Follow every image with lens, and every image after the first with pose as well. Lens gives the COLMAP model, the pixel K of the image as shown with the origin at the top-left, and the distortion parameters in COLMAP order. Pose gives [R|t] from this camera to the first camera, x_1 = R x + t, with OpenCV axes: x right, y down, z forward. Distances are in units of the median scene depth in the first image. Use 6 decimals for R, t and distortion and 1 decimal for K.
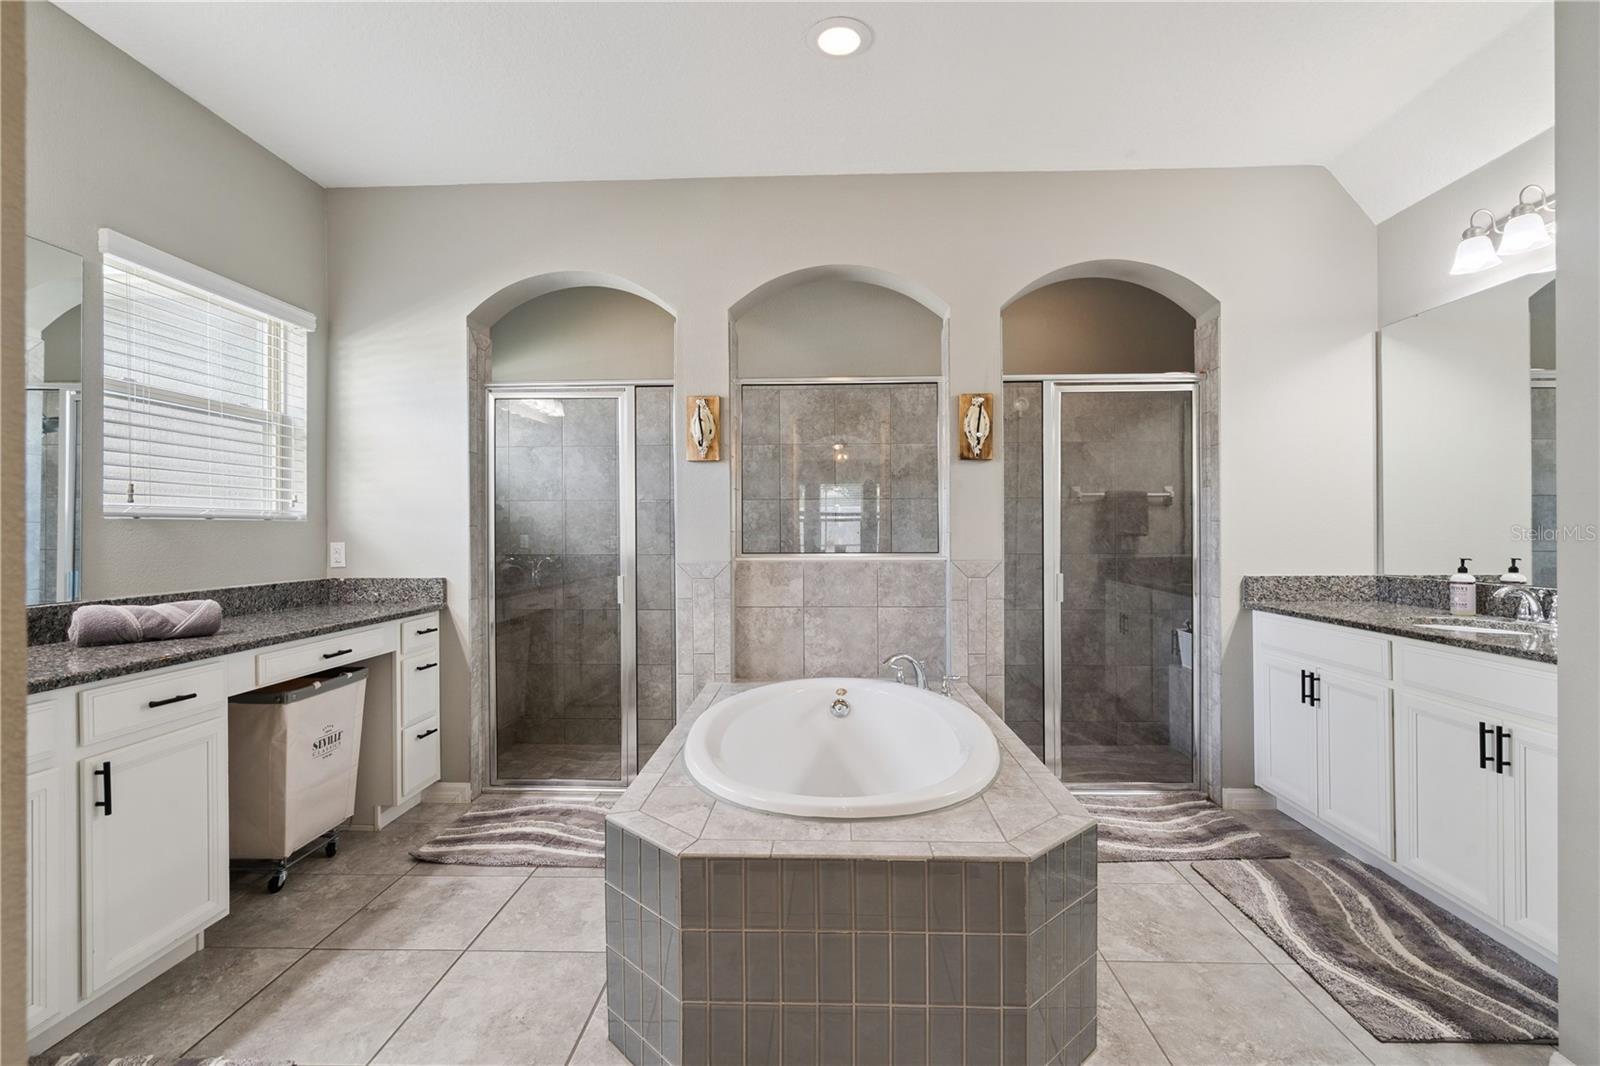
lens RADIAL K [[722.1, 0, 817.5], [0, 722.1, 524.9], [0, 0, 1]] dist [-0.004853, 0.002211]
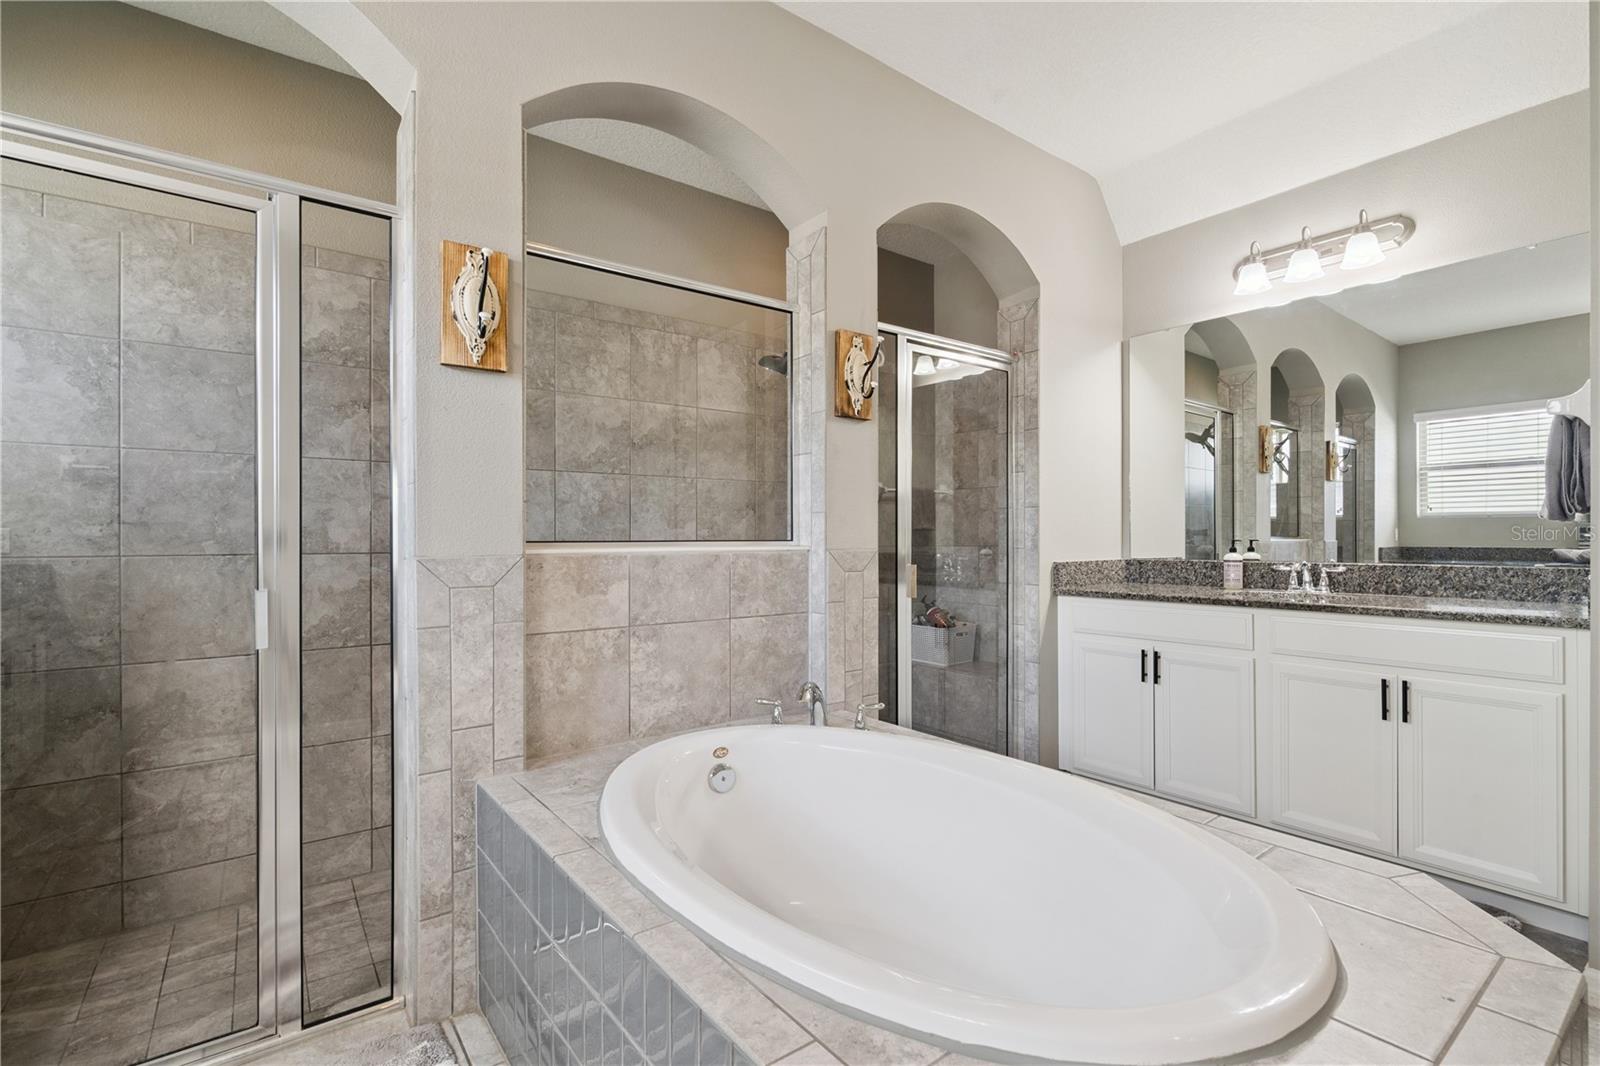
lens RADIAL K [[722.1, 0, 809.2], [0, 722.1, 533.1], [0, 0, 1]] dist [-0.004853, 0.002211]
pose [[0.783286, 0.005304, 0.621639, -0.300204], [-0.004405, 0.999986, -0.002981, 0.035186], [-0.621646, -0.000403, 0.783298, 0.431209]]
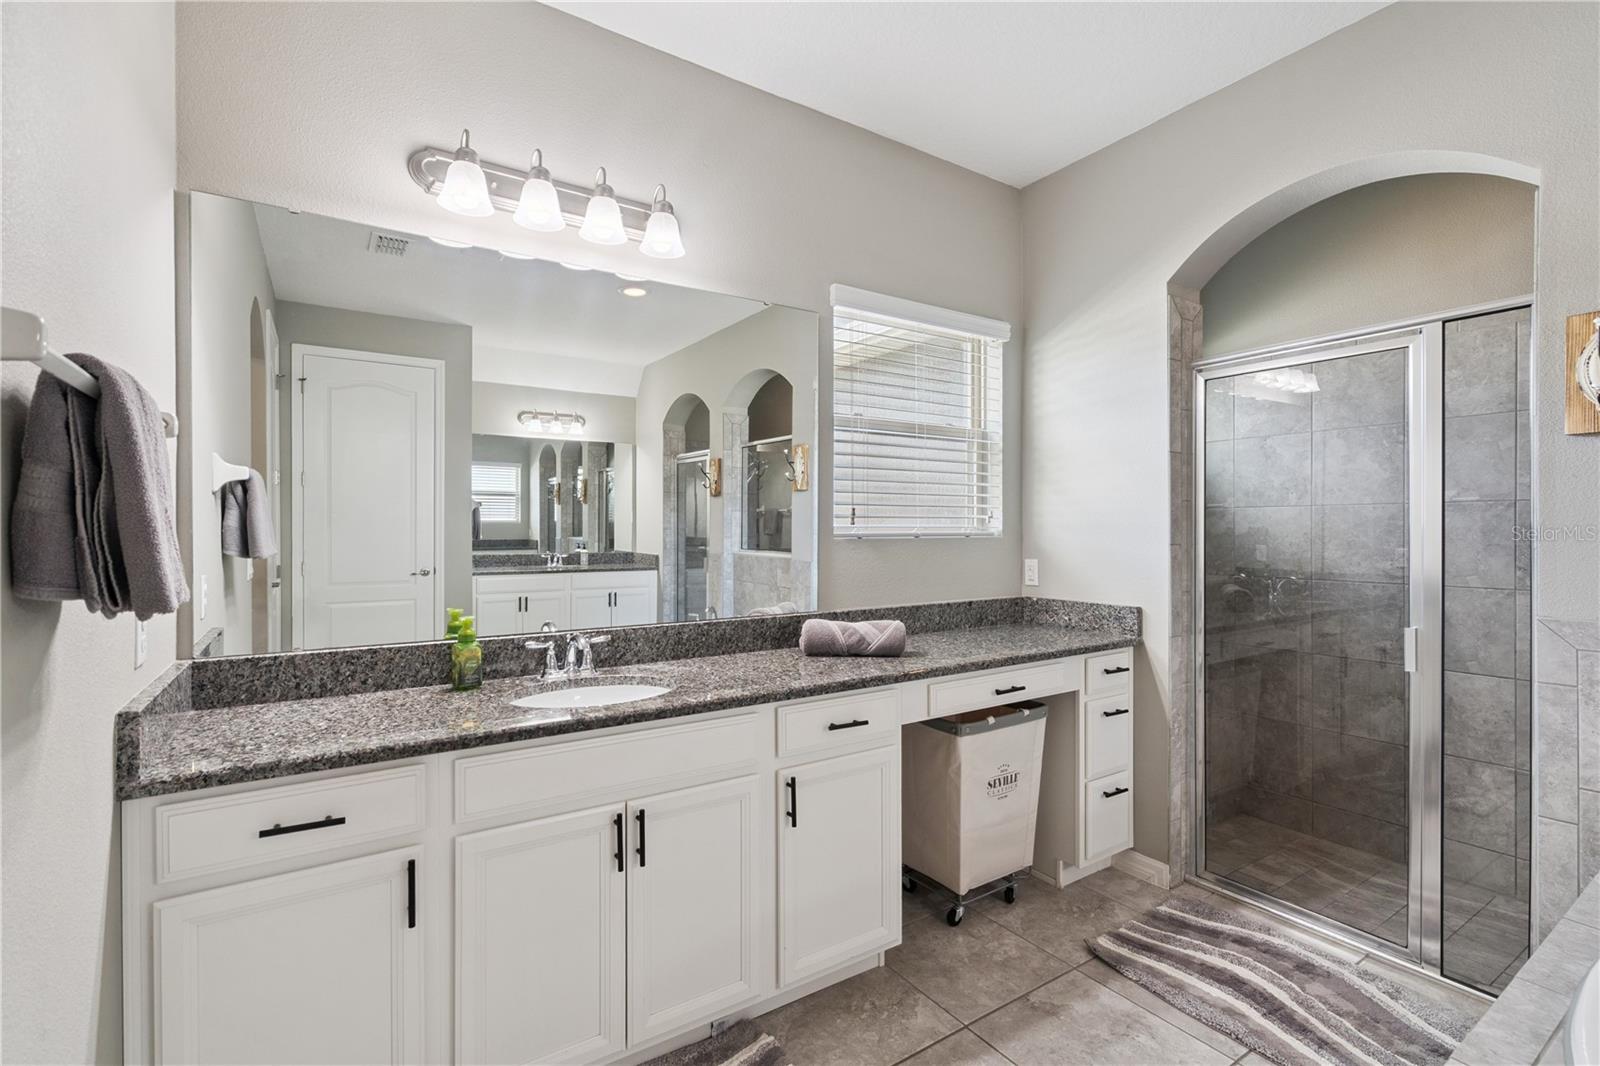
lens RADIAL K [[722.1, 0, 789.1], [0, 722.1, 535.2], [0, 0, 1]] dist [-0.004853, 0.002211]
pose [[0.556241, 0.010900, -0.830949, -0.054405], [0.003225, 0.999878, 0.015275, -0.022776], [0.831015, -0.011176, 0.556138, 0.206084]]
